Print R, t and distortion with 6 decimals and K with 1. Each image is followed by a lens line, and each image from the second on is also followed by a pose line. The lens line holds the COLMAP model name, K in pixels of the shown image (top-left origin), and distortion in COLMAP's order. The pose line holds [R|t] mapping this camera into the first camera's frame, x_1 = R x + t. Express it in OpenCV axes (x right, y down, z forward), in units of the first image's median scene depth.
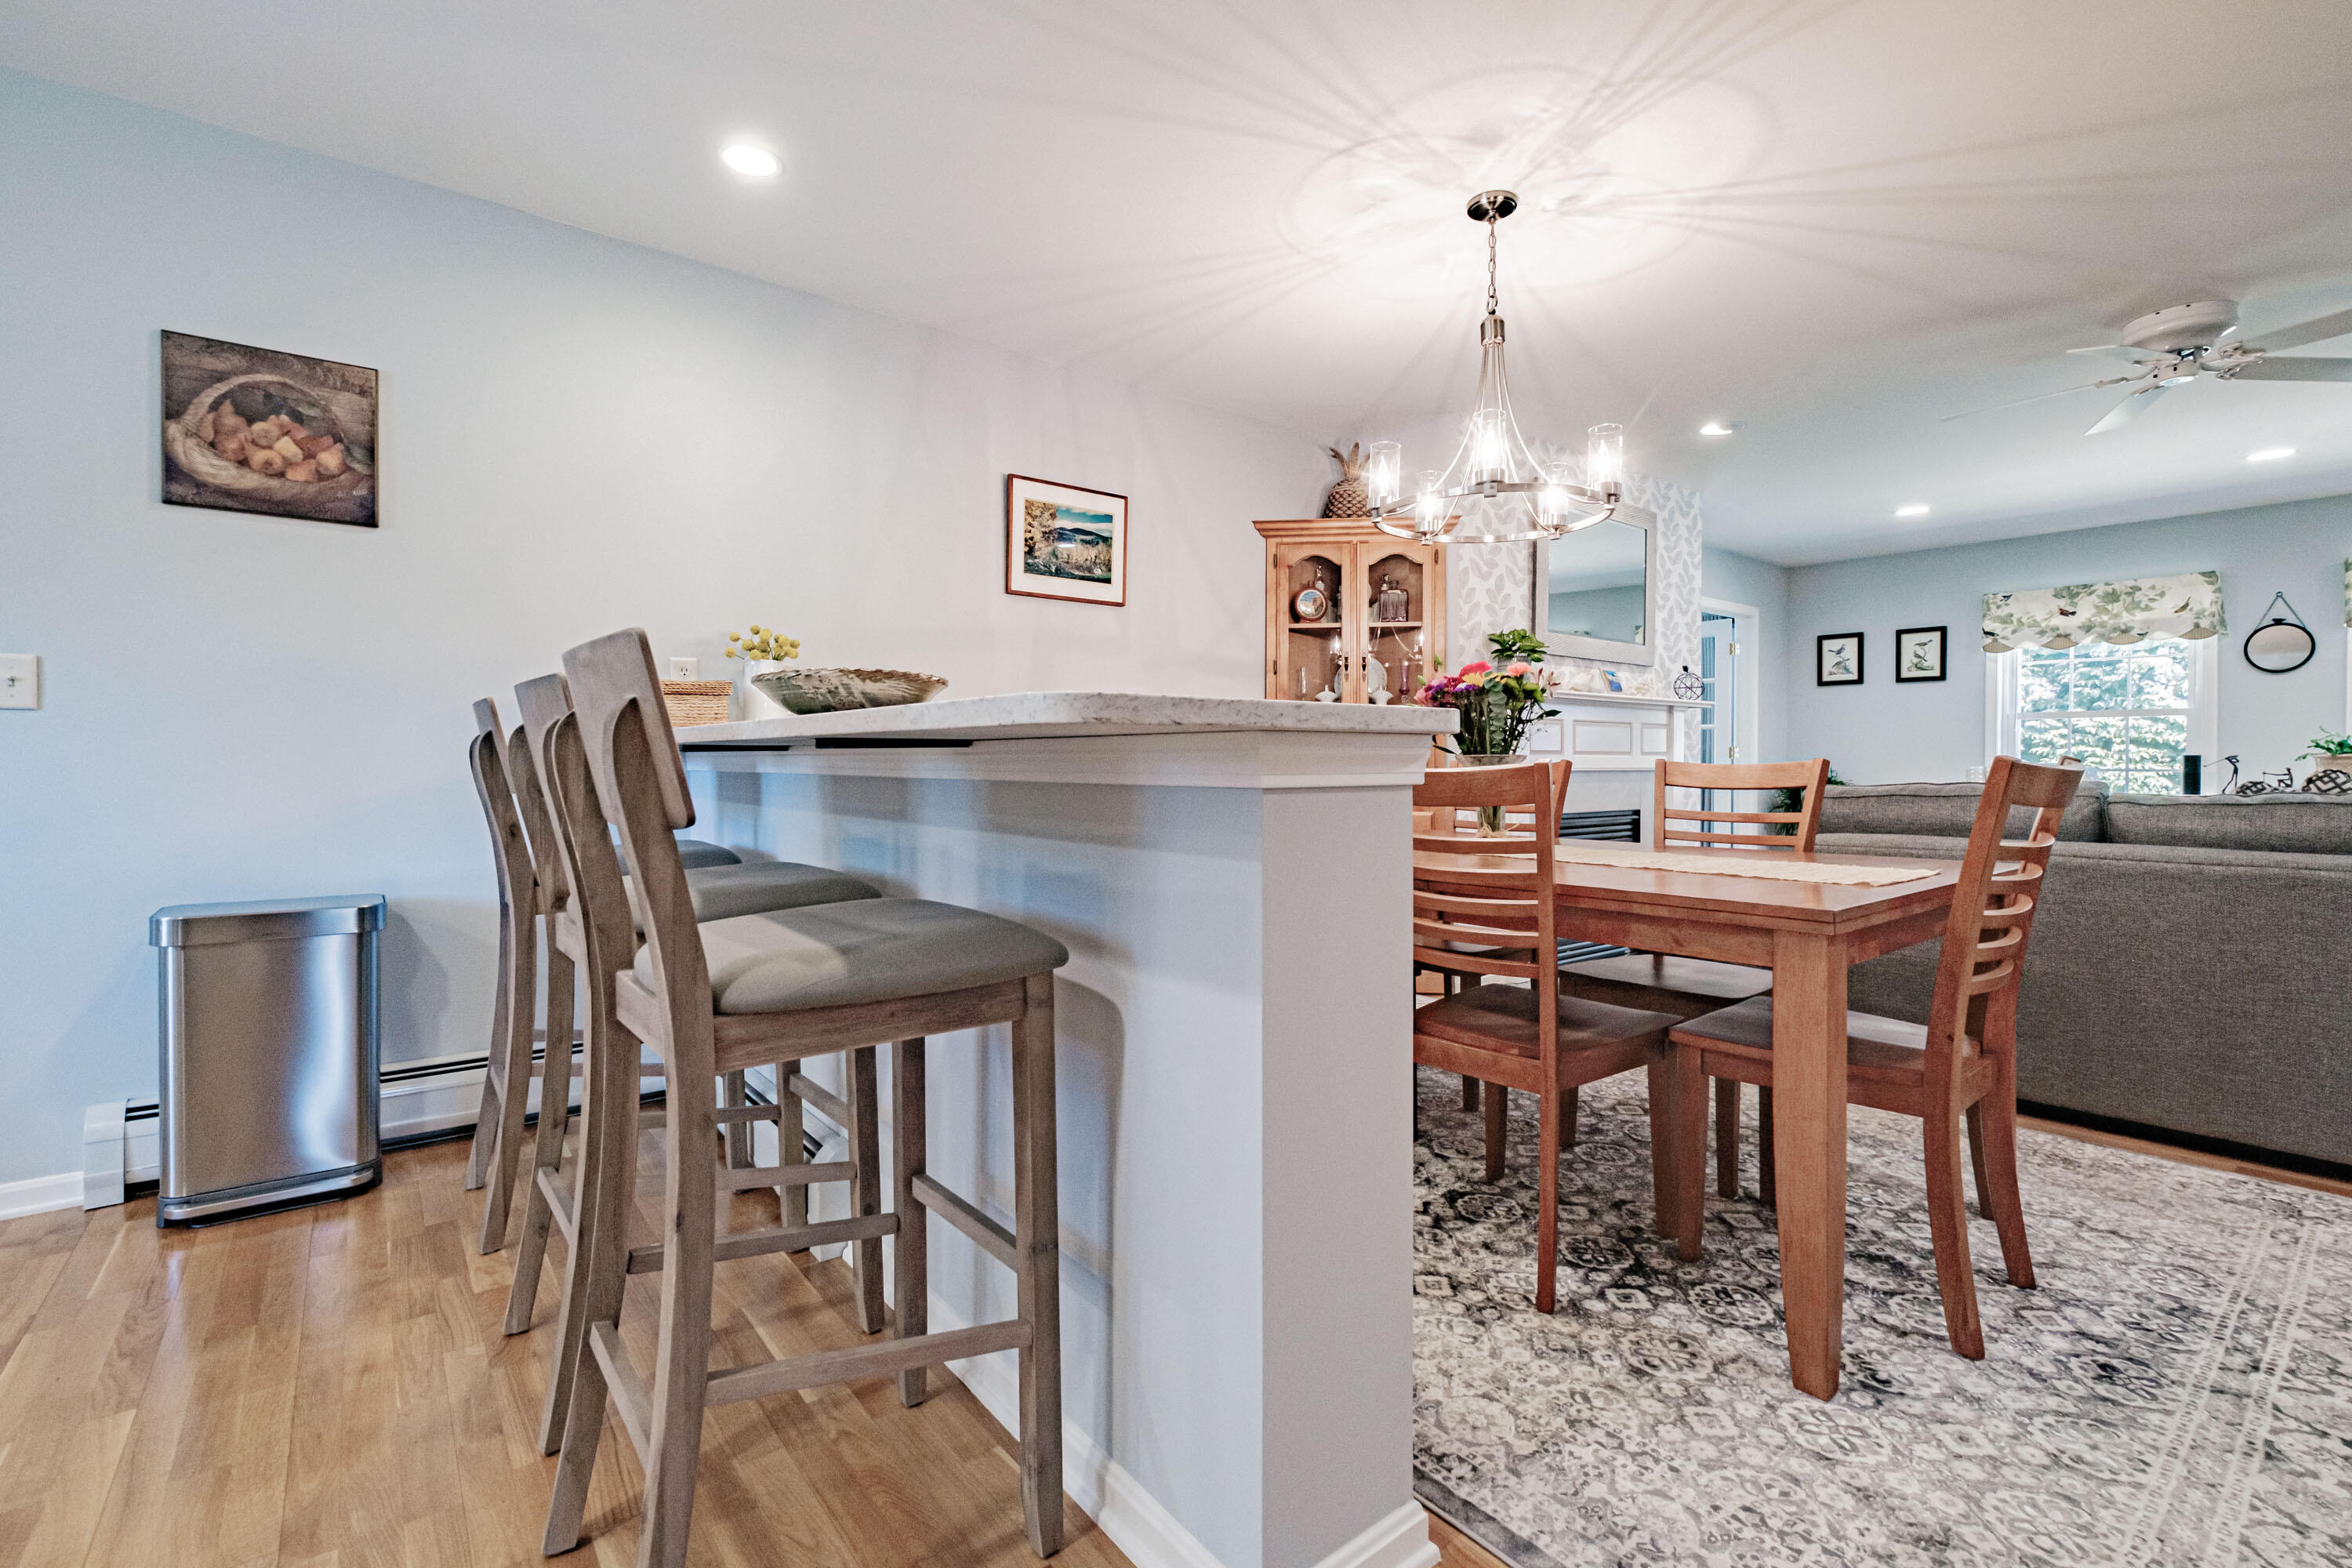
lens RADIAL K [[1057.0, 0, 1173.7], [0, 1057.0, 772.1], [0, 0, 1]] dist [-0.000276, -0.000275]
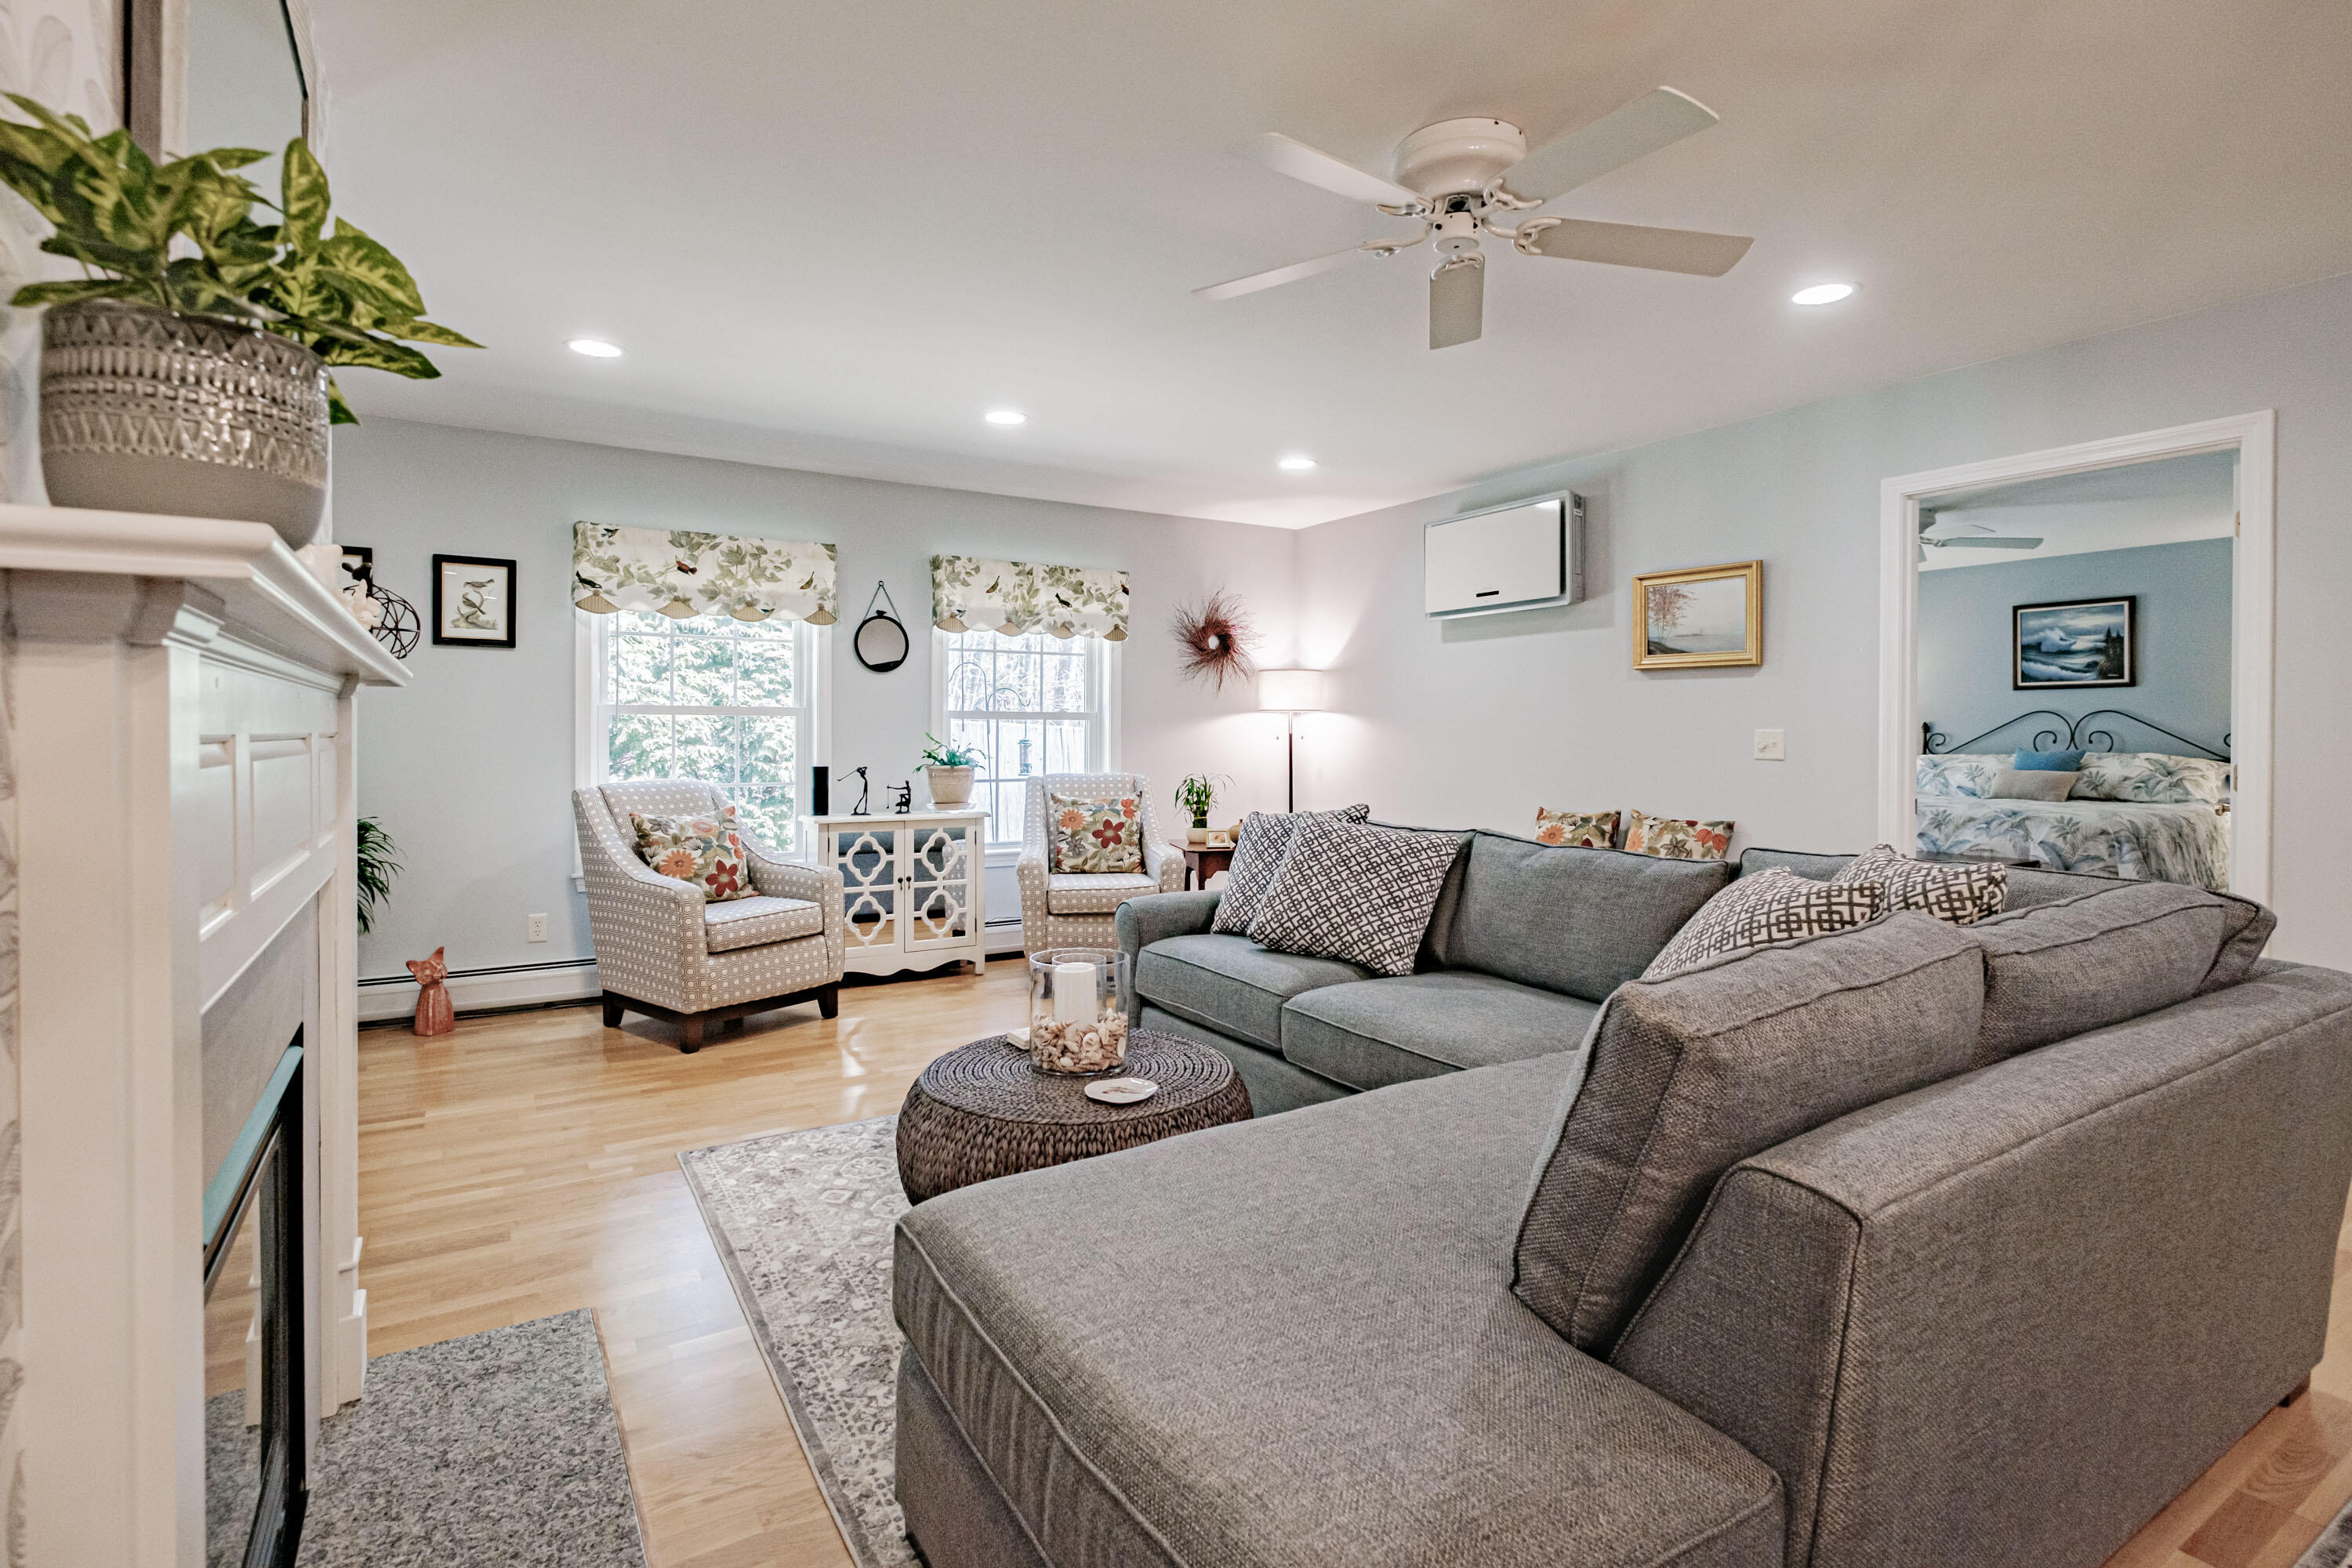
lens RADIAL K [[1123.7, 0, 1150.6], [0, 1123.7, 747.5], [0, 0, 1]] dist [0.000214, -0.000134]
pose [[0.113172, -0.009027, 0.993534, 0.124090], [0.006273, 0.999945, 0.008371, -0.034278], [-0.993556, 0.005285, 0.113223, 0.614542]]
